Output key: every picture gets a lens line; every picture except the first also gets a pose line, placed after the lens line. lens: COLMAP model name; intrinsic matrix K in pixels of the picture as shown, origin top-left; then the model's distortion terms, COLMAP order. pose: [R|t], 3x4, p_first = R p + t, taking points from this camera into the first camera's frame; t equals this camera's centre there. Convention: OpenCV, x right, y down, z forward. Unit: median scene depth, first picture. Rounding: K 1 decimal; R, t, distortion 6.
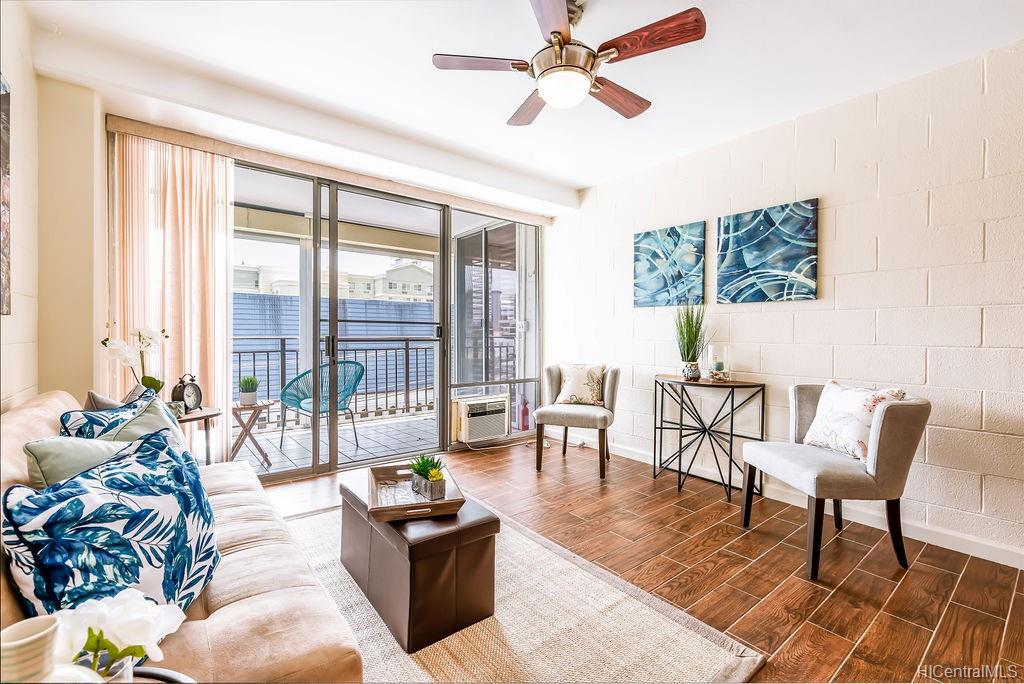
lens RADIAL K [[425.8, 0, 512.0], [0, 425.8, 342.0], [0, 0, 1]] dist [0.001415, 0.000000]
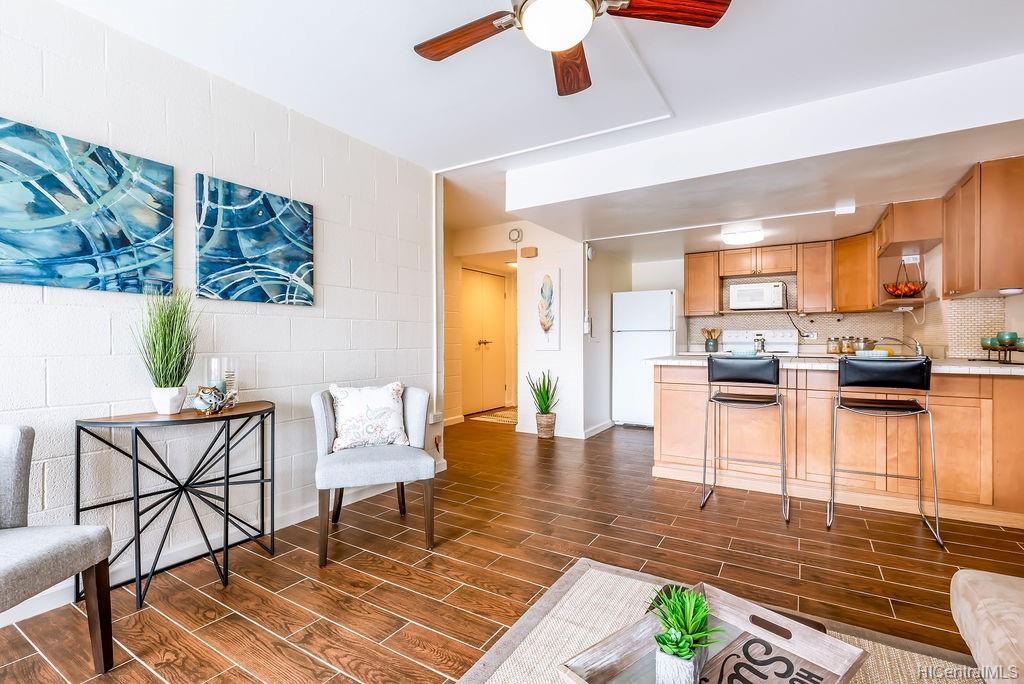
lens RADIAL K [[425.8, 0, 512.0], [0, 425.8, 342.0], [0, 0, 1]] dist [0.001415, 0.000000]
pose [[-0.291620, -0.017703, 0.956371, -0.350117], [0.013628, 0.999650, 0.022660, -0.028694], [-0.956437, 0.019642, -0.291276, 0.763957]]
